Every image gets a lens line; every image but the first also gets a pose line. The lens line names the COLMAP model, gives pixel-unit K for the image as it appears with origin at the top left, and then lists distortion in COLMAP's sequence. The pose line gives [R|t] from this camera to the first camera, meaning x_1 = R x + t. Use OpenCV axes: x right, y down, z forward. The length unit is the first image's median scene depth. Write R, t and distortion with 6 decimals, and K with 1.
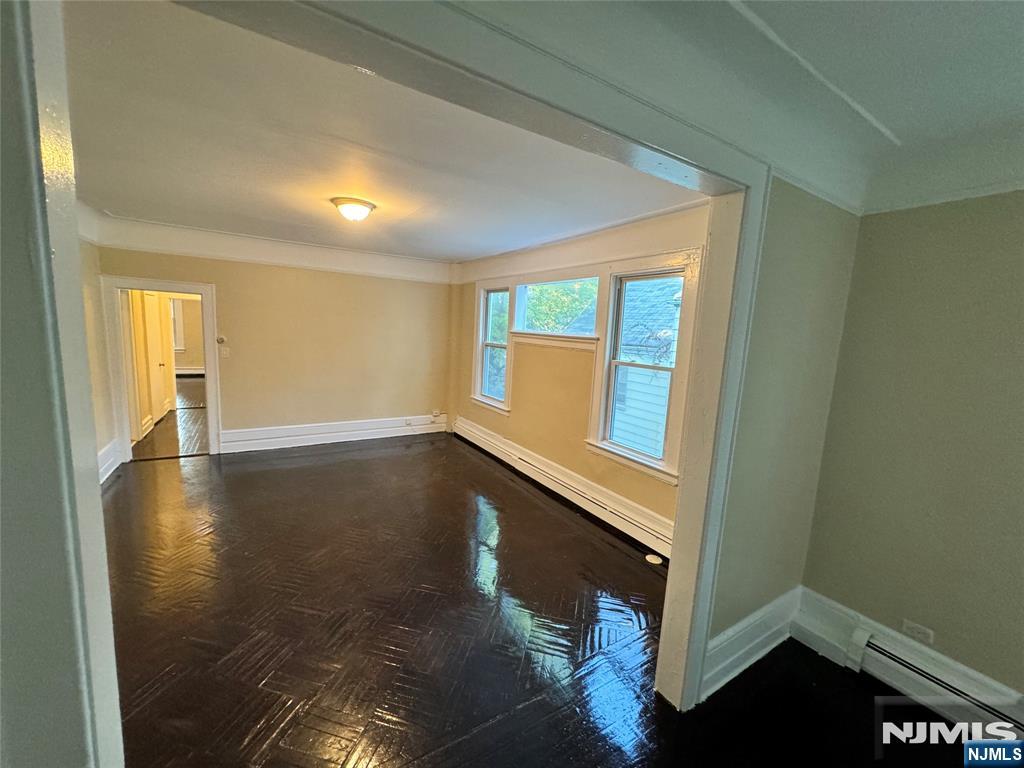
lens RADIAL K [[408.0, 0, 512.0], [0, 408.0, 384.0], [0, 0, 1]] dist [-0.002266, 0.000541]
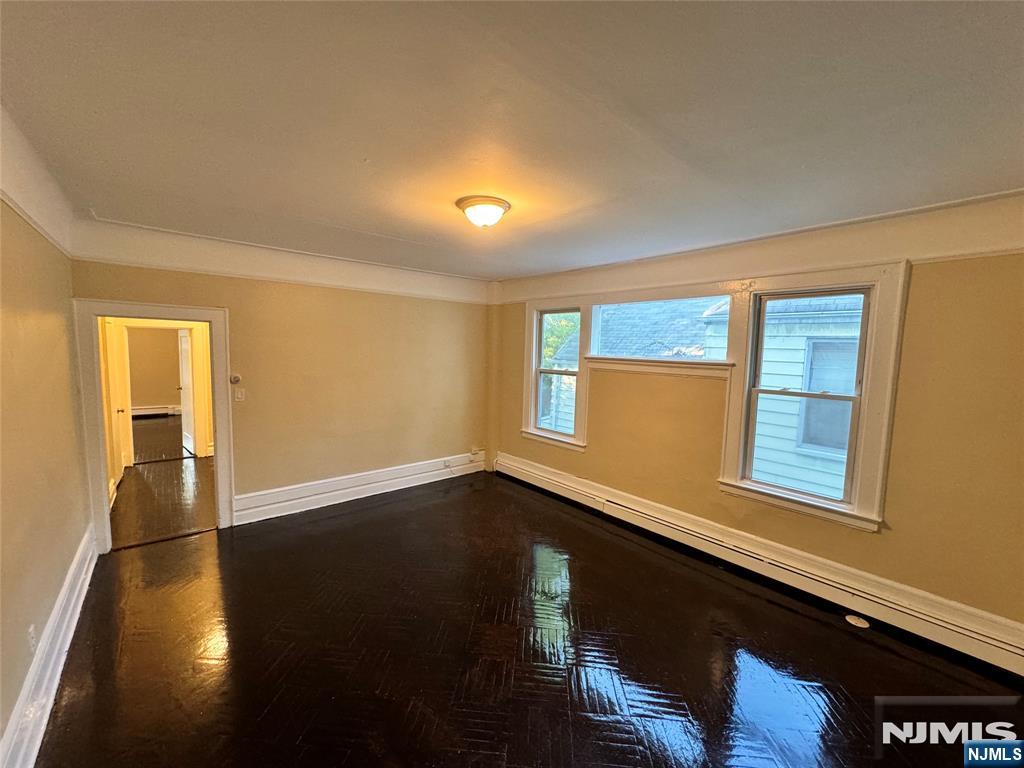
lens RADIAL K [[408.0, 0, 512.0], [0, 408.0, 384.0], [0, 0, 1]] dist [-0.002266, 0.000541]
pose [[0.988202, -0.040313, 0.147755, -0.349659], [0.046568, 0.998149, -0.039118, -0.050045], [-0.145904, 0.045537, 0.988250, 0.175990]]
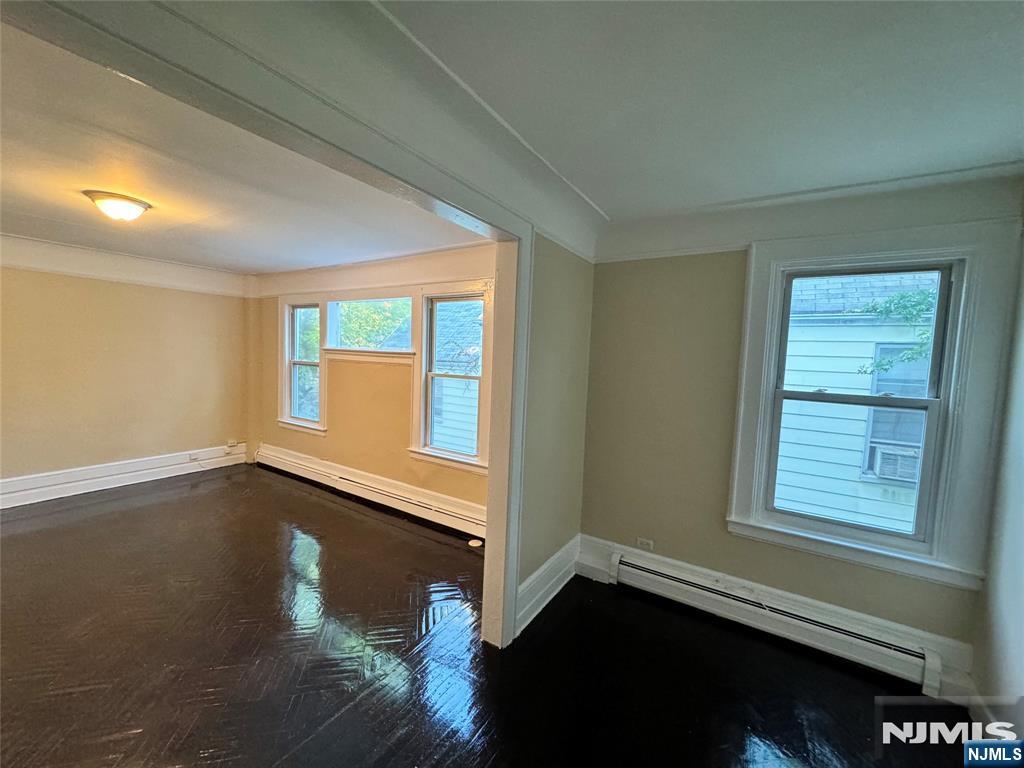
lens RADIAL K [[408.0, 0, 512.0], [0, 408.0, 384.0], [0, 0, 1]] dist [-0.002266, 0.000541]
pose [[0.901146, -0.047096, 0.430950, -0.023984], [0.066735, 0.997303, -0.030557, 0.018485], [-0.428349, 0.056296, 0.901858, -0.077523]]
